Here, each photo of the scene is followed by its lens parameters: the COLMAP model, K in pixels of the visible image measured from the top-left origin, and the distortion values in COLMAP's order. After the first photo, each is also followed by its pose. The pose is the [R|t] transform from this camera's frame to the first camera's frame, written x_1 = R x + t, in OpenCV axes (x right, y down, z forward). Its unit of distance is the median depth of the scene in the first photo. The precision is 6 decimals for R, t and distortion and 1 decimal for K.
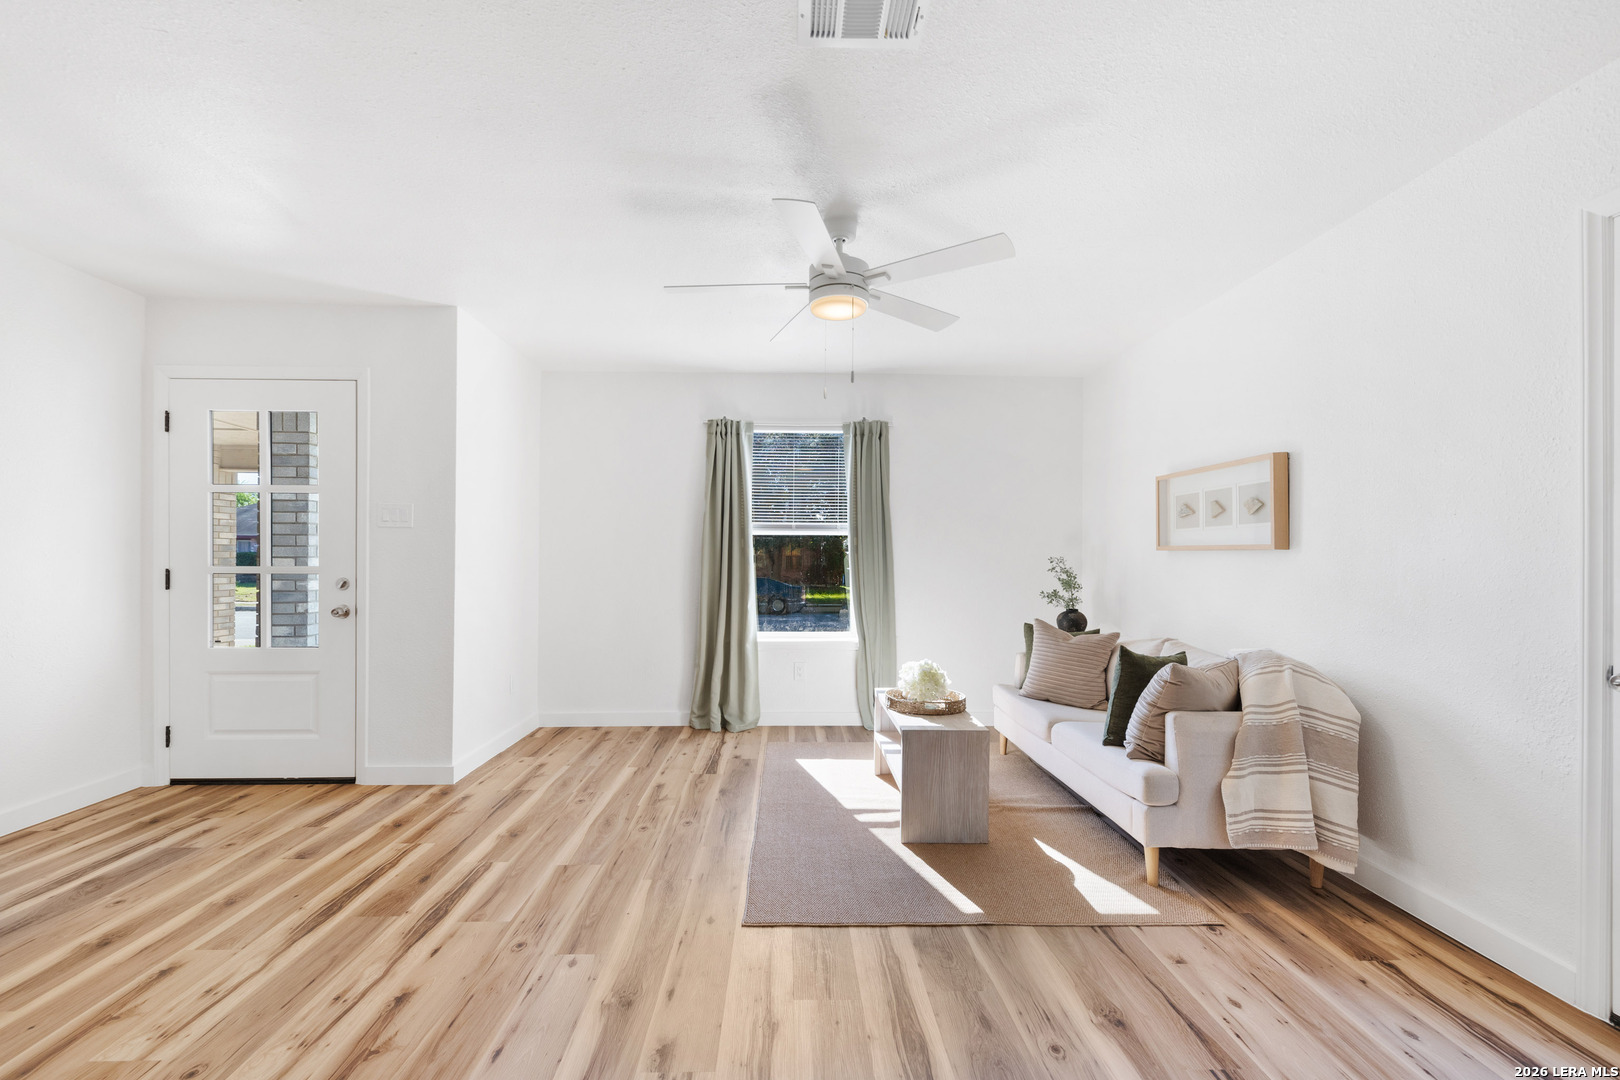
lens RADIAL K [[696.5, 0, 809.5], [0, 696.5, 559.5], [0, 0, 1]] dist [0.005234, -0.003617]
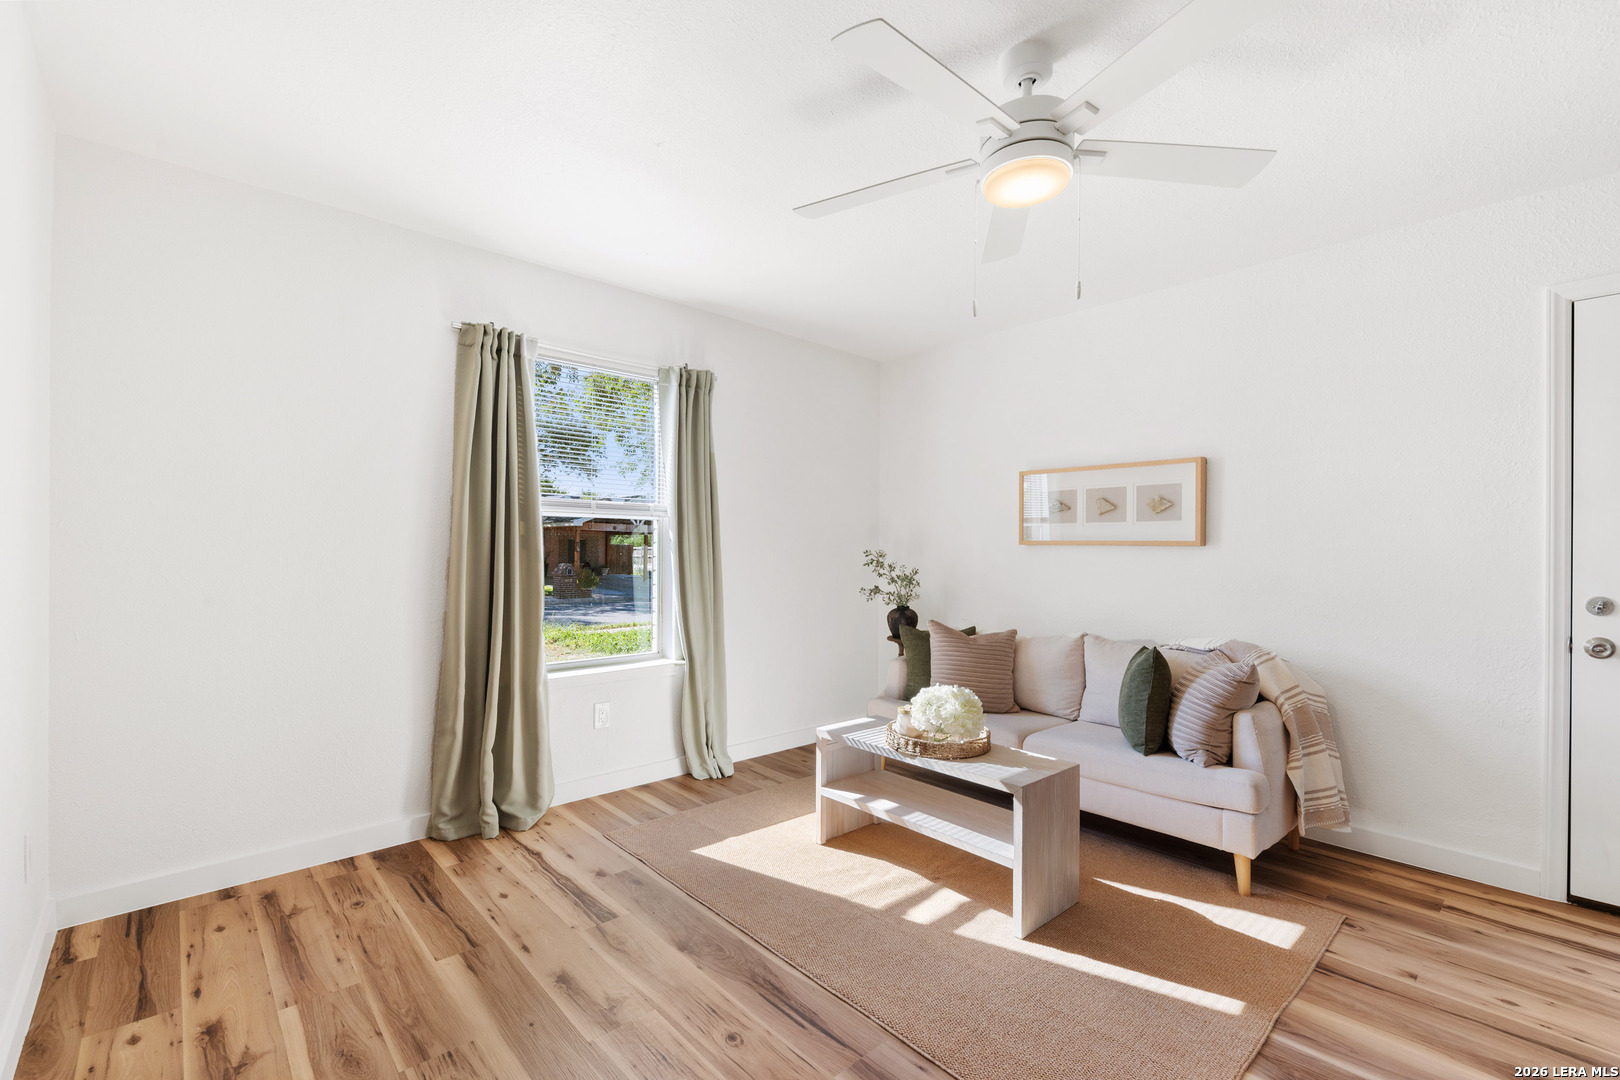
lens RADIAL K [[696.5, 0, 809.1], [0, 696.5, 552.5], [0, 0, 1]] dist [0.005234, -0.003617]
pose [[0.760445, -0.001242, 0.649402, -0.492325], [-0.001974, 0.999989, 0.004223, -0.006647], [-0.649400, -0.004493, 0.760434, 0.552952]]
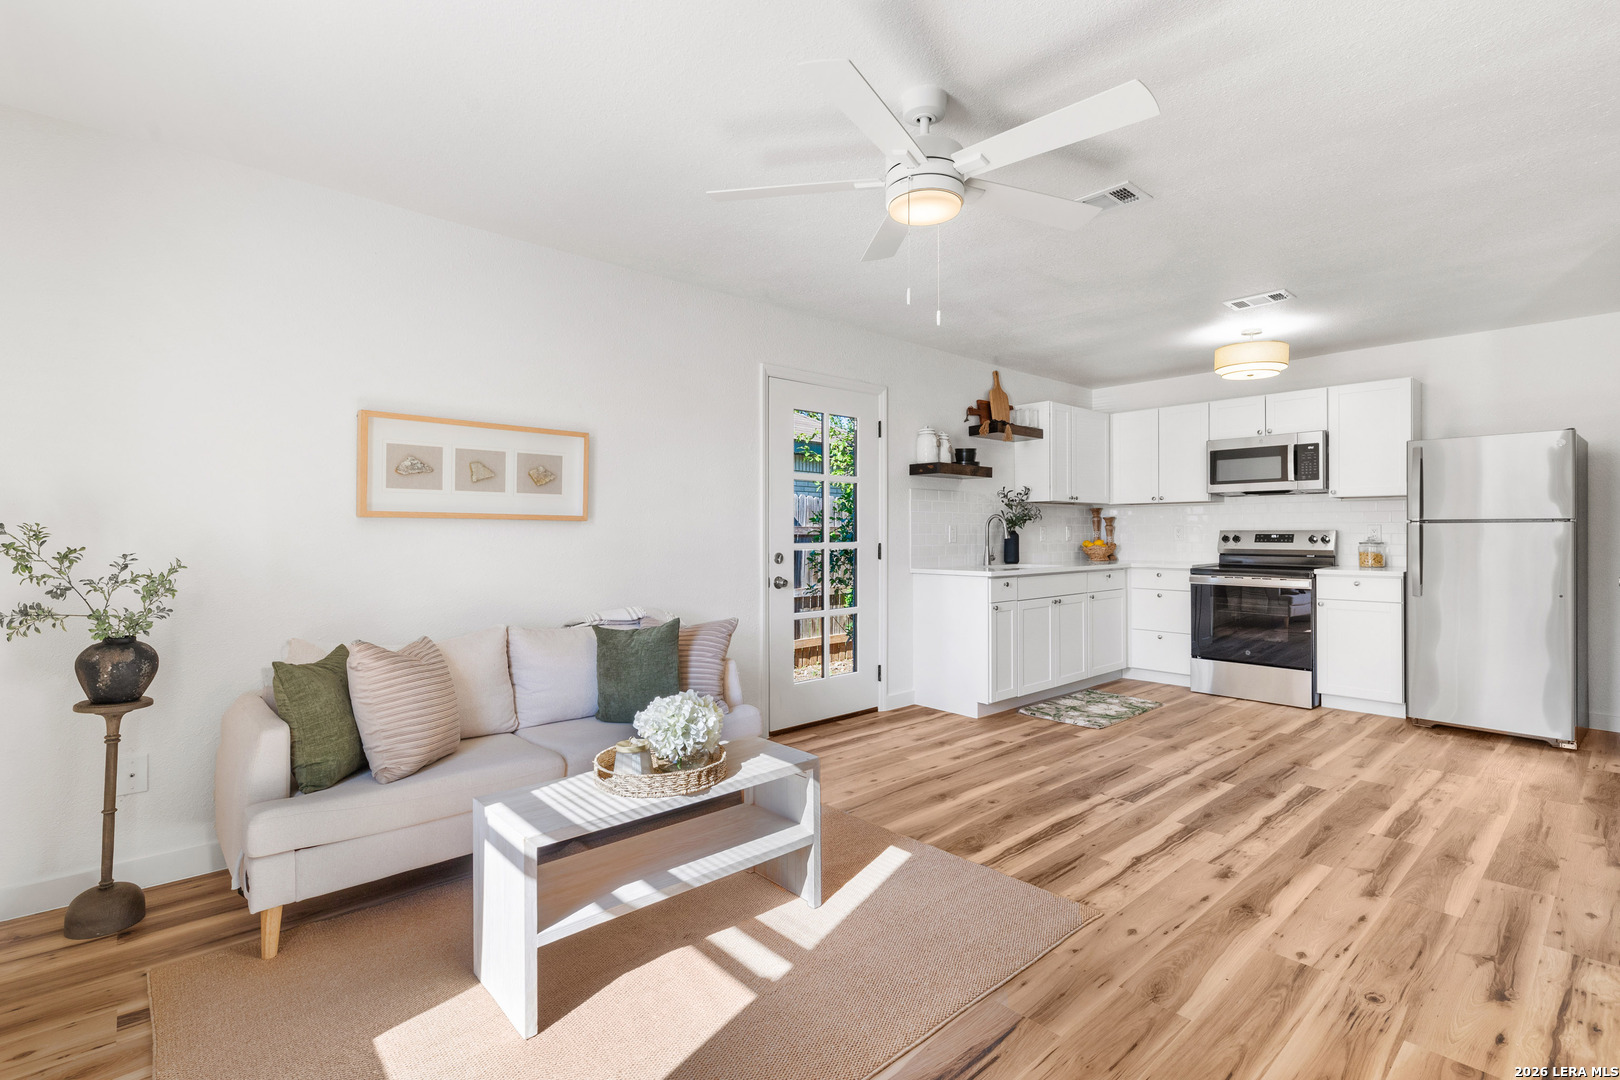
lens RADIAL K [[746.2, 0, 814.0], [0, 746.2, 534.2], [0, 0, 1]] dist [0.008832, -0.003808]
pose [[-0.647543, -0.012637, 0.761924, -0.455487], [-0.005459, 0.999914, 0.011945, -0.009215], [-0.762009, 0.003575, -0.647556, 1.449722]]
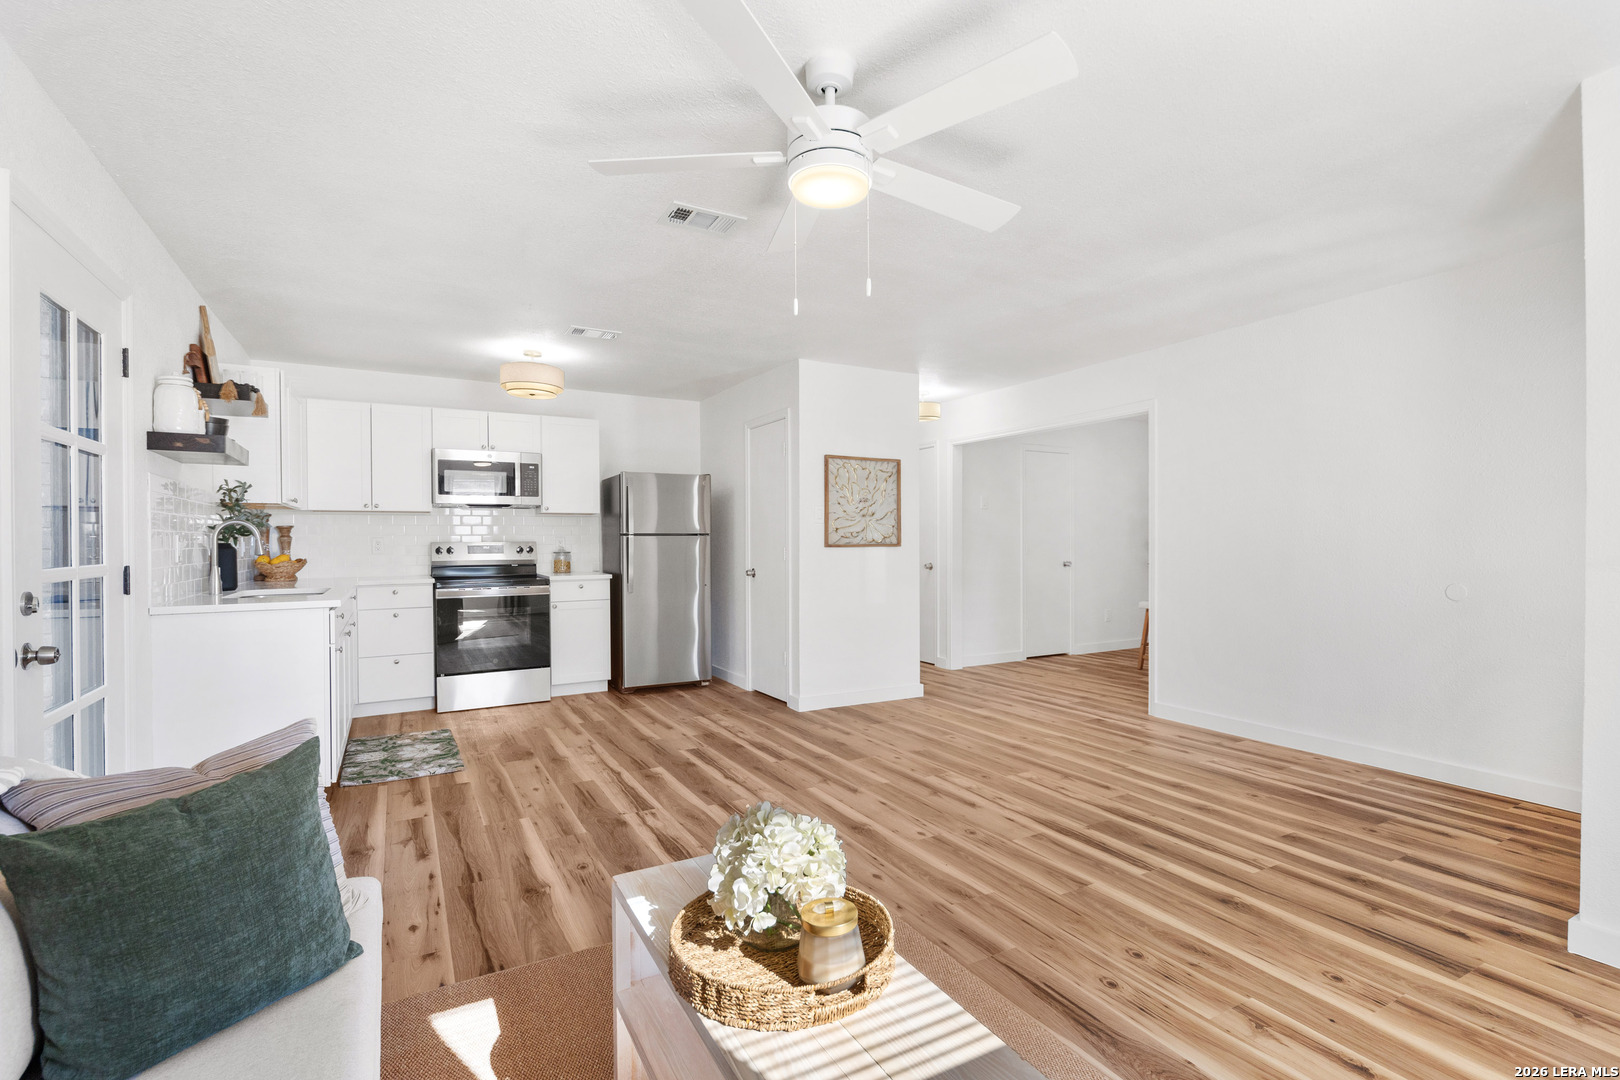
lens RADIAL K [[746.2, 0, 804.8], [0, 746.2, 551.3], [0, 0, 1]] dist [0.008832, -0.003808]
pose [[-0.894006, 0.001489, -0.448053, 0.360080], [-0.004242, 0.999922, 0.011788, -0.004393], [0.448035, 0.012439, -0.893929, 1.479773]]
